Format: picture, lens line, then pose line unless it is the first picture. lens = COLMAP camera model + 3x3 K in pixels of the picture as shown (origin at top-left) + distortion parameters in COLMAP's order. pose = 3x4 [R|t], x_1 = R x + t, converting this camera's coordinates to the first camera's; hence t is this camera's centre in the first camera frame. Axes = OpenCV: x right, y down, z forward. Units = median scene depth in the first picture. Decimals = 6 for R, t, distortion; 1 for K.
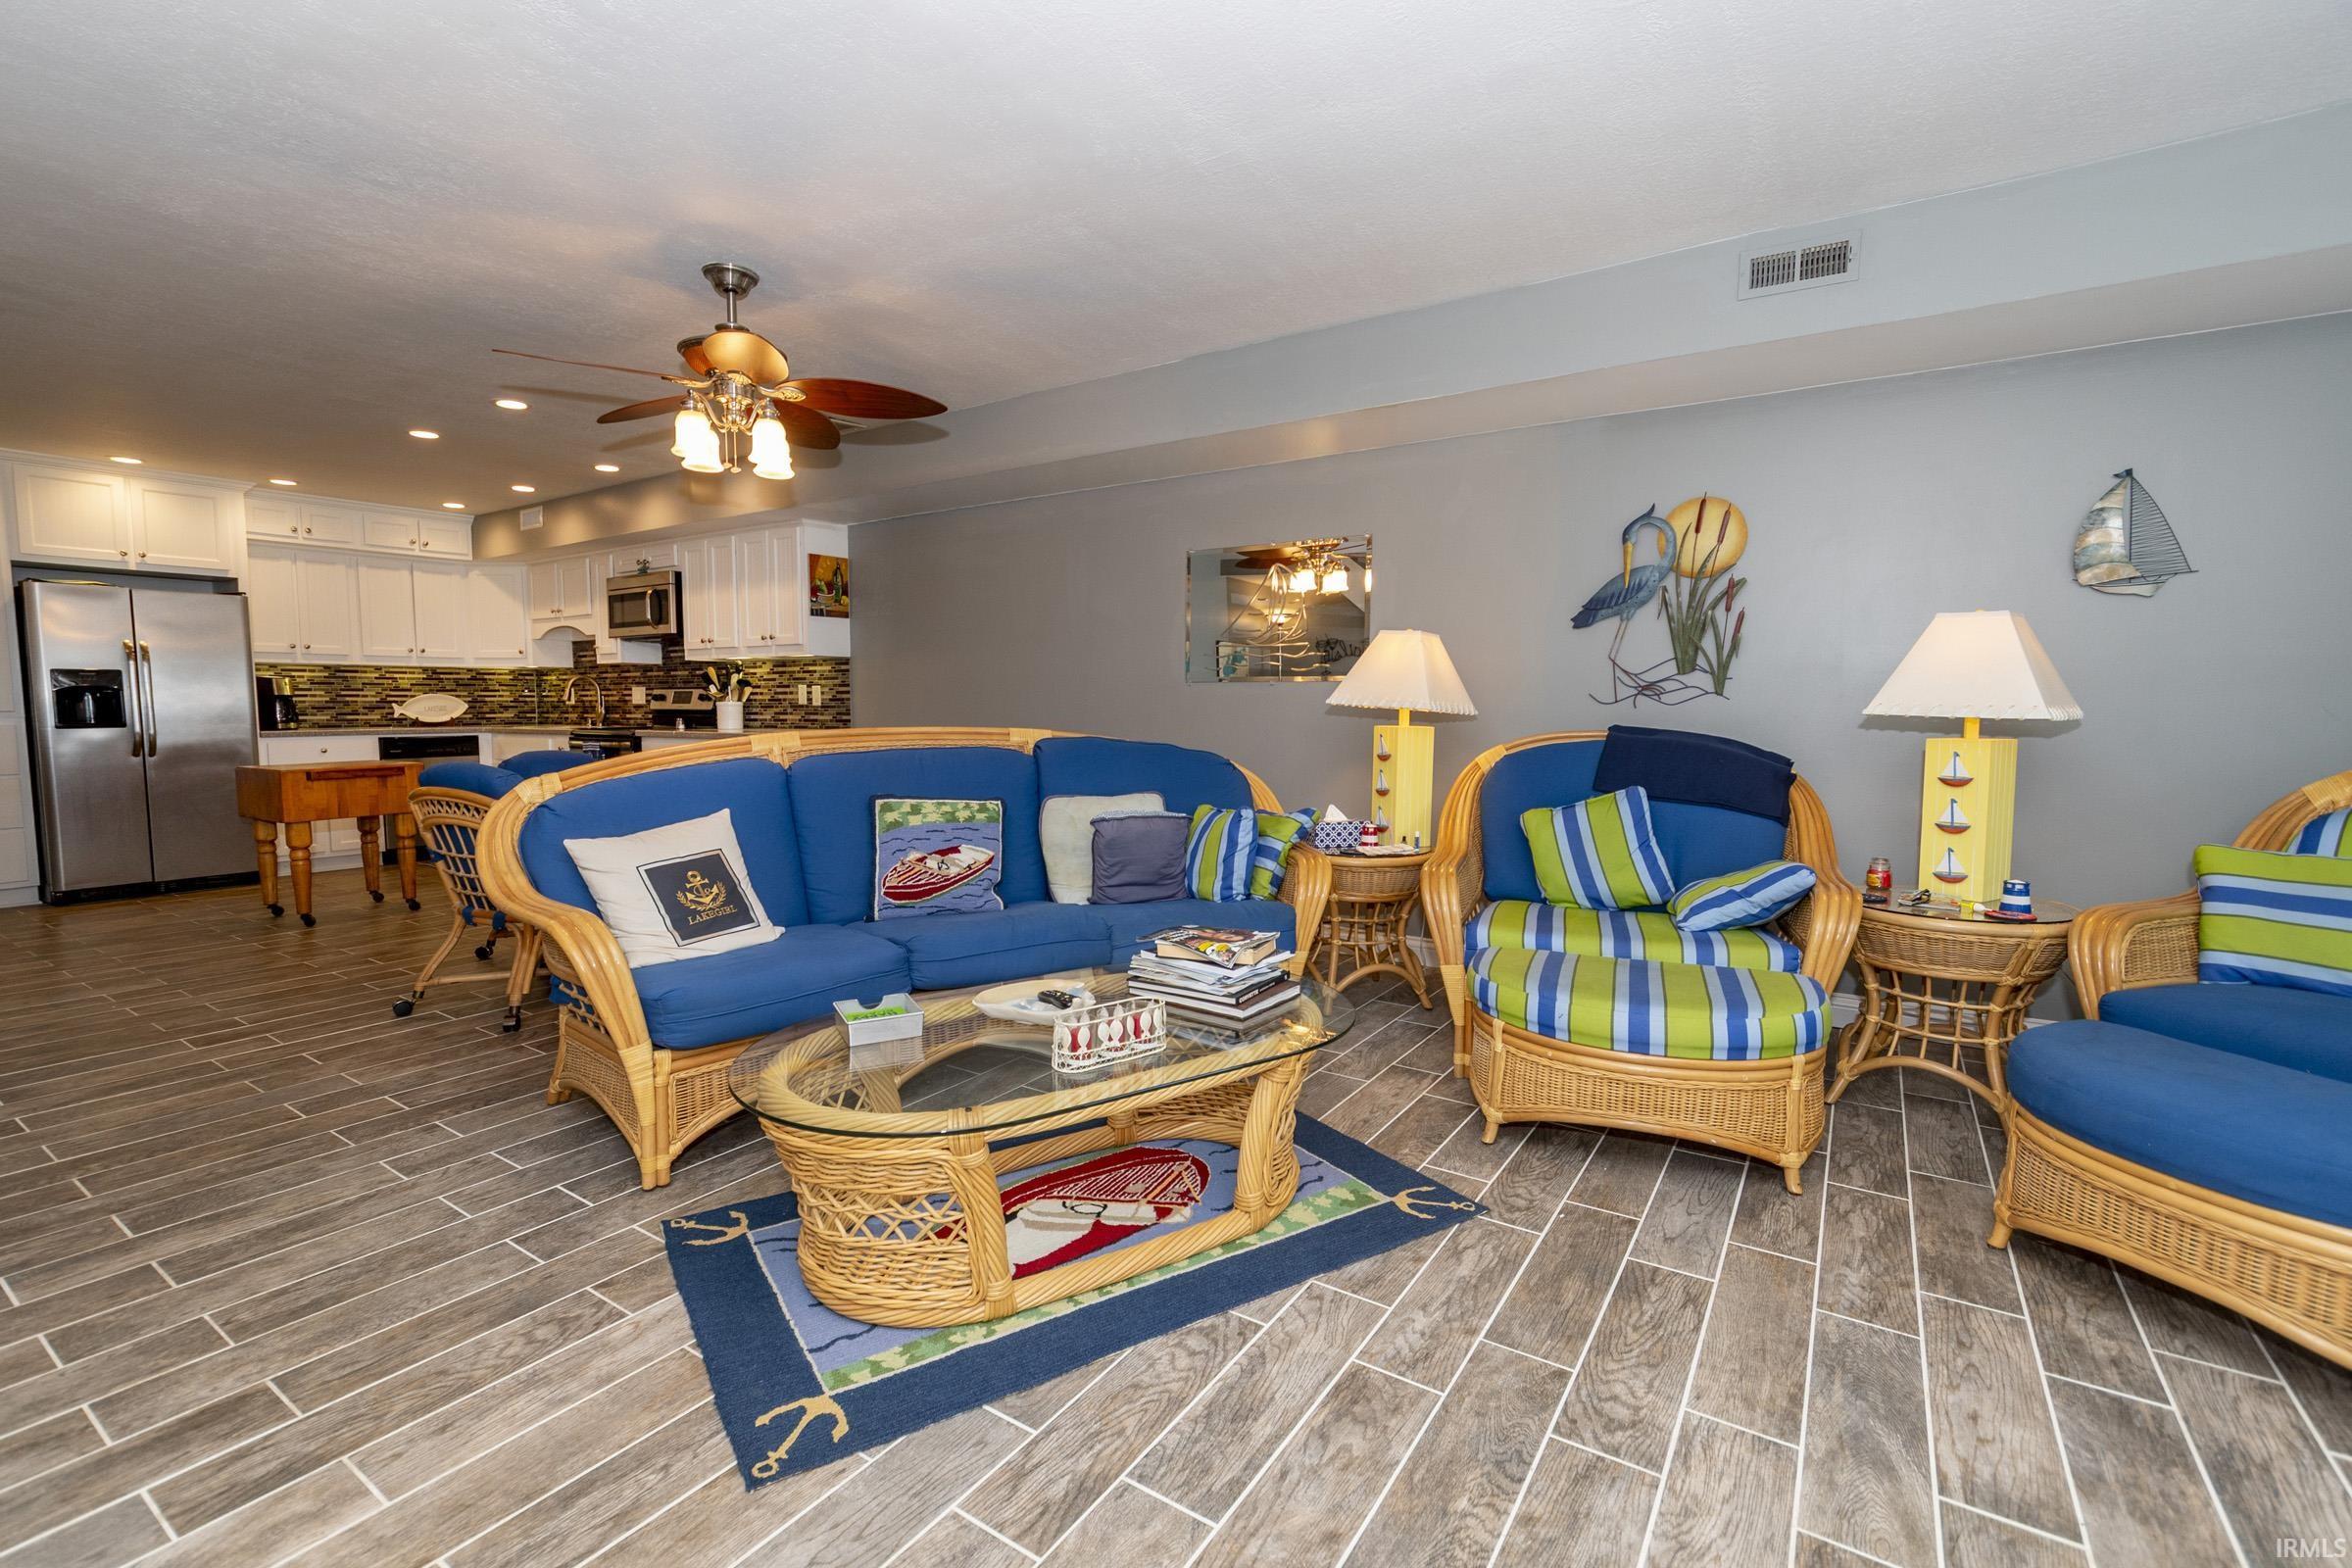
lens RADIAL K [[1032.8, 0, 1178.6], [0, 1032.8, 776.0], [0, 0, 1]] dist [-0.003559, 0.000175]
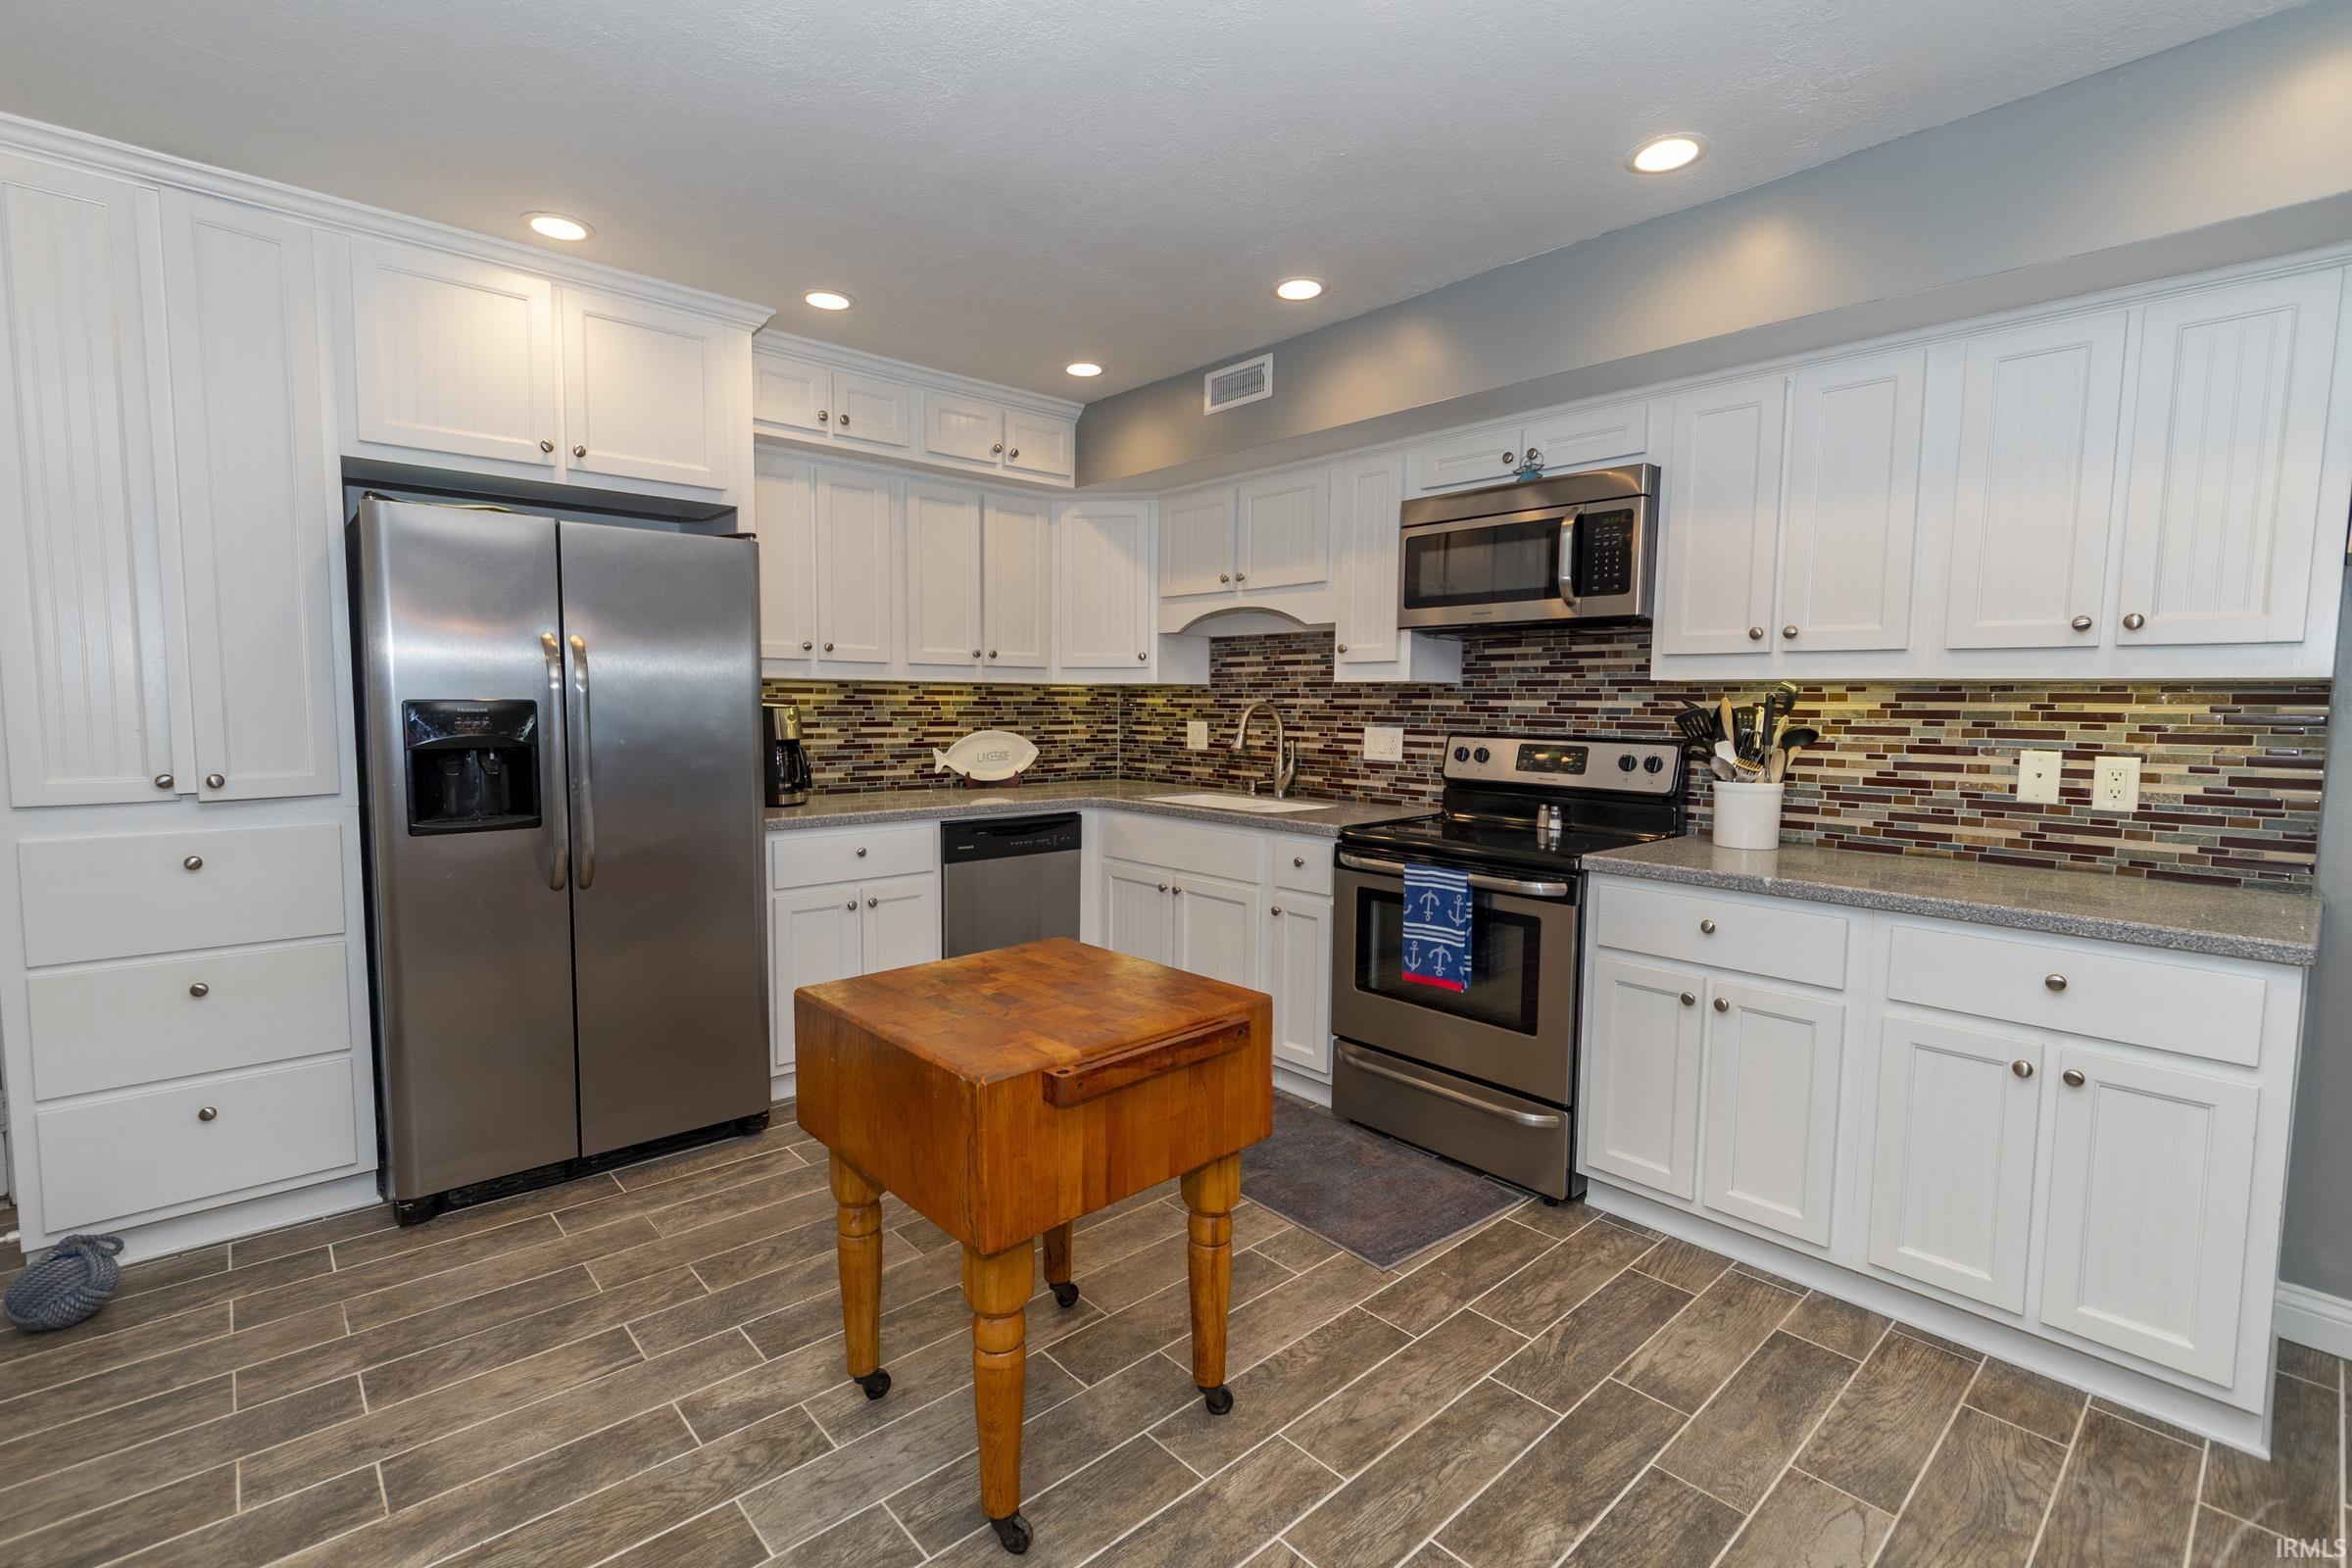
lens RADIAL K [[1032.8, 0, 1173.0], [0, 1032.8, 785.9], [0, 0, 1]] dist [-0.003559, 0.000175]
pose [[0.968682, 0.032681, -0.246145, -0.519921], [-0.030002, 0.999443, 0.014629, -0.064819], [0.246486, -0.006786, 0.969123, 0.508290]]
